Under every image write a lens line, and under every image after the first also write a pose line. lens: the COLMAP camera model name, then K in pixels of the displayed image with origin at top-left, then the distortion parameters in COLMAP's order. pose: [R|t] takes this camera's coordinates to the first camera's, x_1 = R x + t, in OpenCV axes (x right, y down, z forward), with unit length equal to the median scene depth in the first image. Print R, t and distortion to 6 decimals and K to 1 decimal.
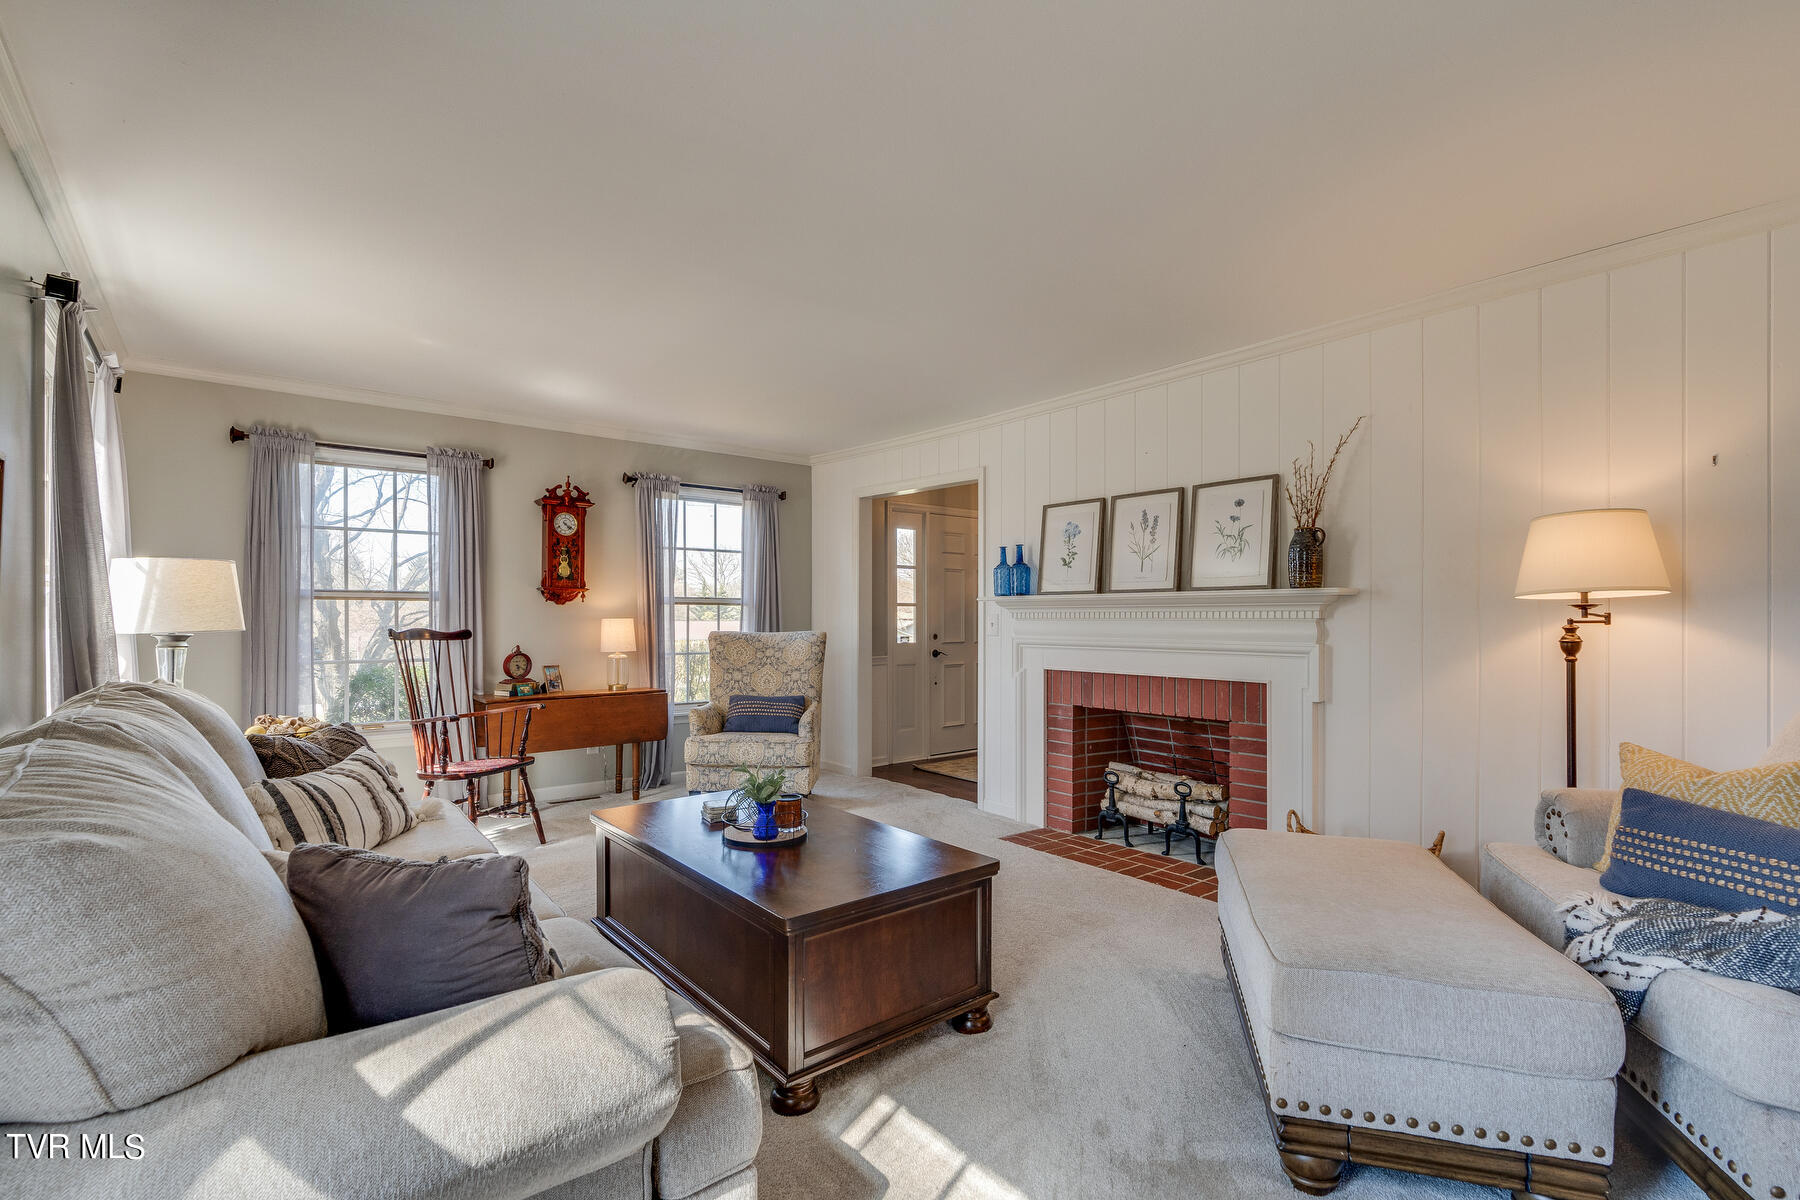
lens RADIAL K [[811.0, 0, 905.1], [0, 811.0, 610.7], [0, 0, 1]] dist [-0.001572, -0.000337]
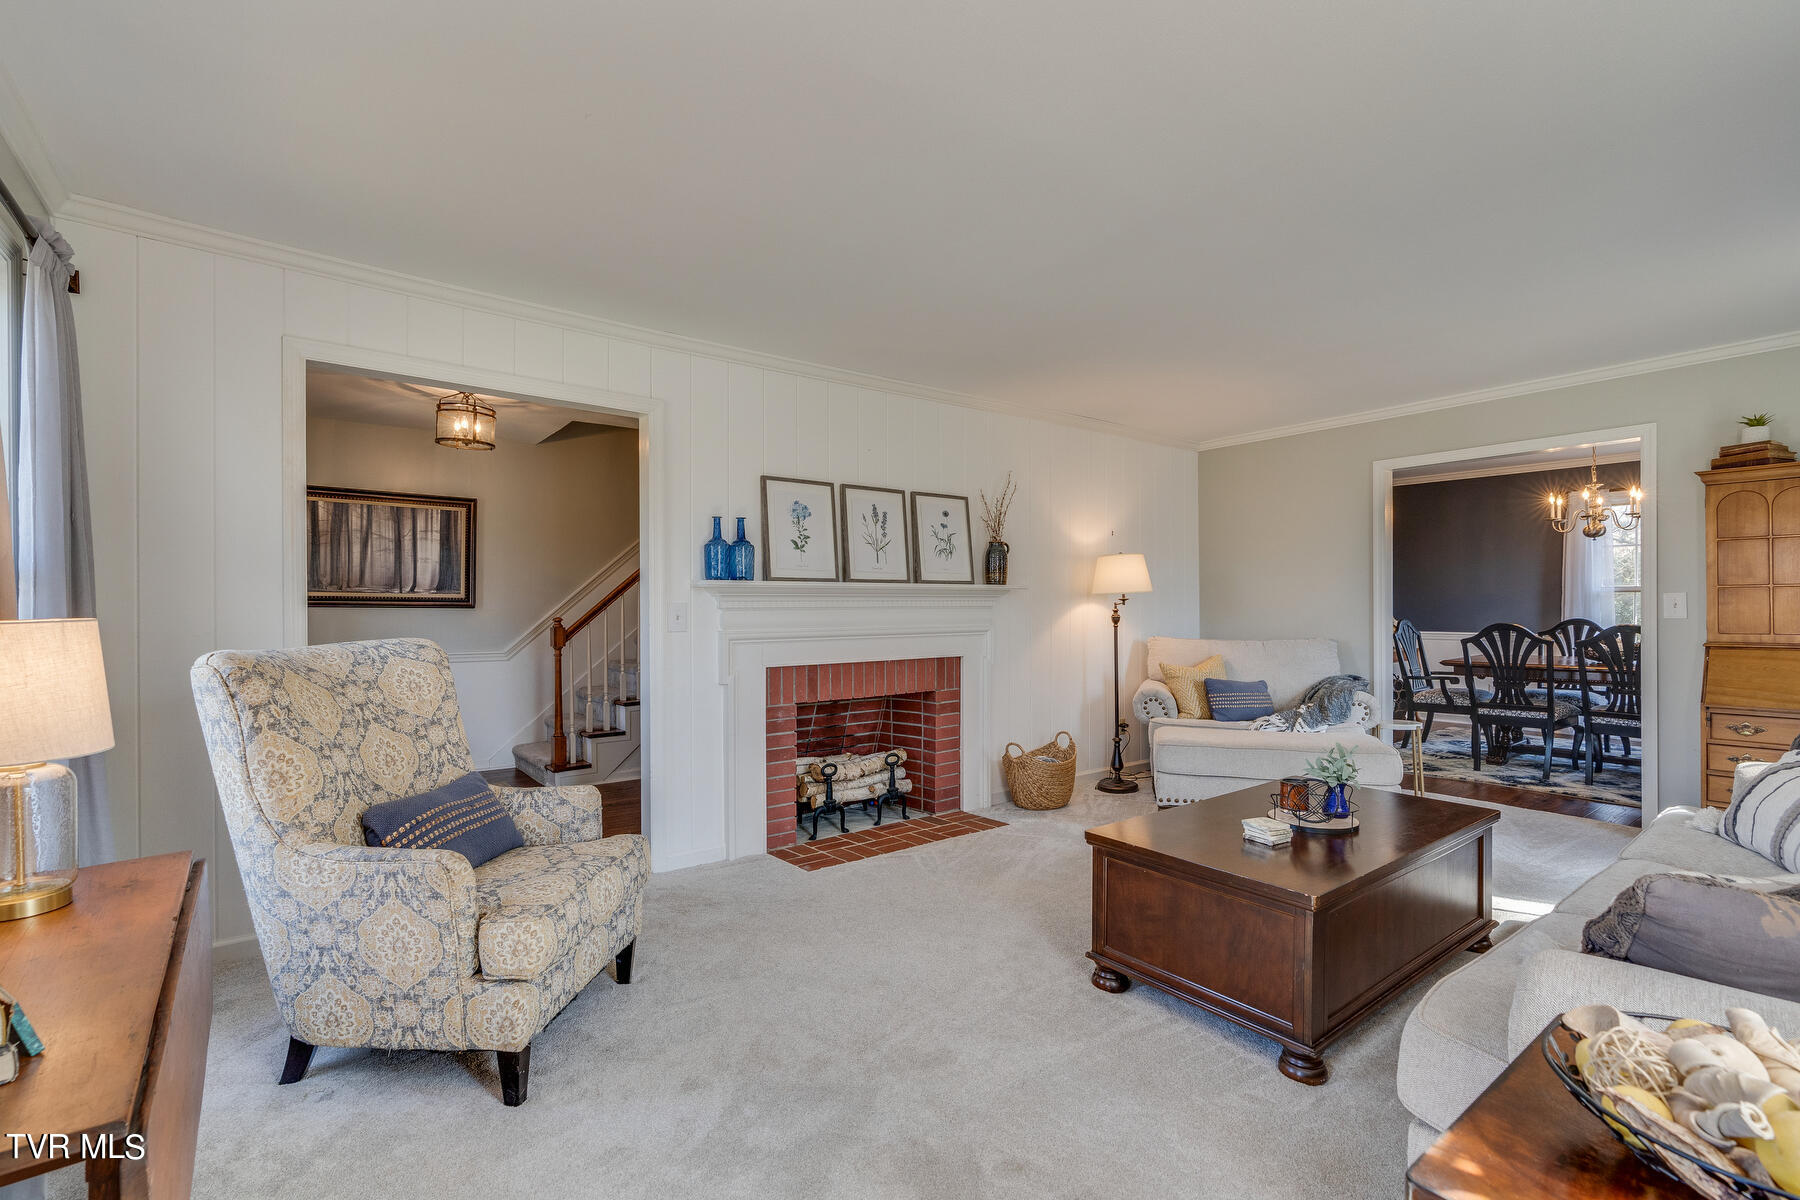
lens RADIAL K [[806.0, 0, 900.0], [0, 806.0, 600.0], [0, 0, 1]] dist [-0.002154, -0.000139]
pose [[0.044500, 0.002664, 0.999006, -0.734872], [-0.005469, 0.999982, -0.002423, 0.002735], [-0.998994, -0.005355, 0.044514, 0.898111]]
